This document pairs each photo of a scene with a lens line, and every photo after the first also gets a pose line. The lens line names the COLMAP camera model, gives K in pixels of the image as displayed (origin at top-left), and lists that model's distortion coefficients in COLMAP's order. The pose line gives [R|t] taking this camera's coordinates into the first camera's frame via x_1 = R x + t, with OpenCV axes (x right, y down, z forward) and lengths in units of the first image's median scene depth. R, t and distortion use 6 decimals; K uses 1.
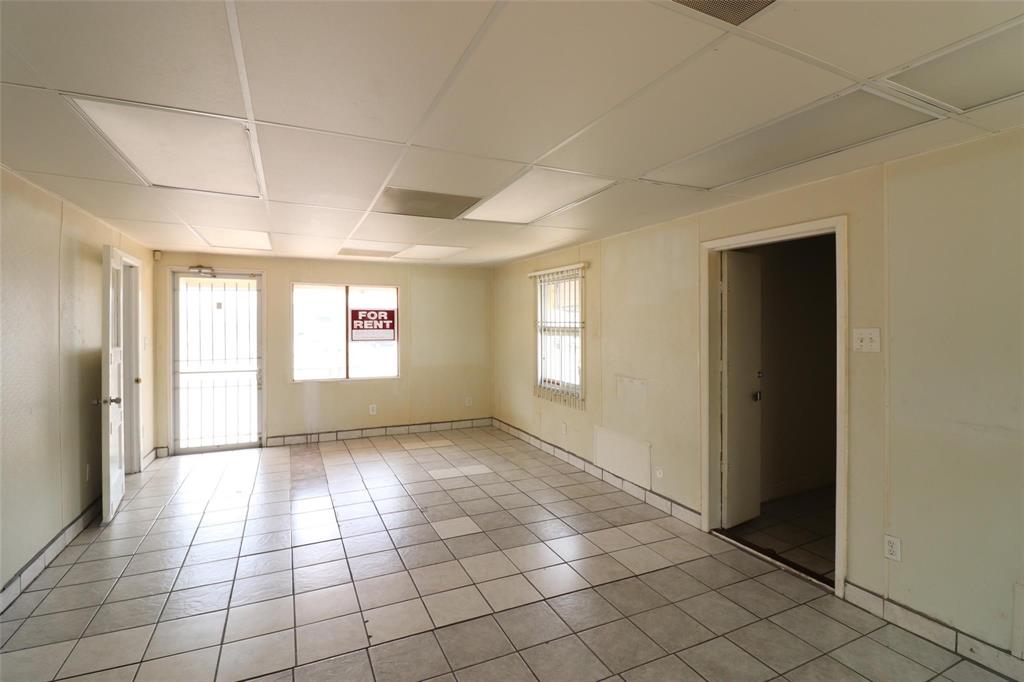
lens RADIAL K [[478.6, 0, 515.3], [0, 478.6, 326.2], [0, 0, 1]] dist [-0.000530, -0.013274]
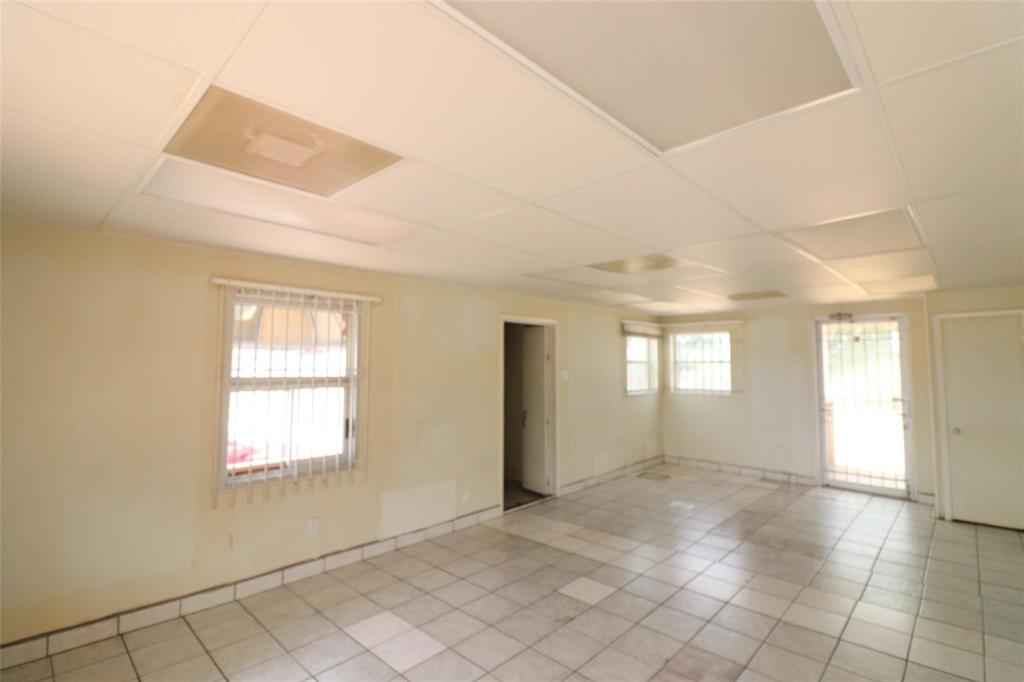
lens RADIAL K [[478.6, 0, 515.3], [0, 478.6, 326.2], [0, 0, 1]] dist [-0.000530, -0.013274]
pose [[-0.358813, 0.073180, 0.930536, -0.762017], [0.006192, 0.997087, -0.076026, -0.019004], [-0.933389, -0.021517, -0.358221, 1.148642]]
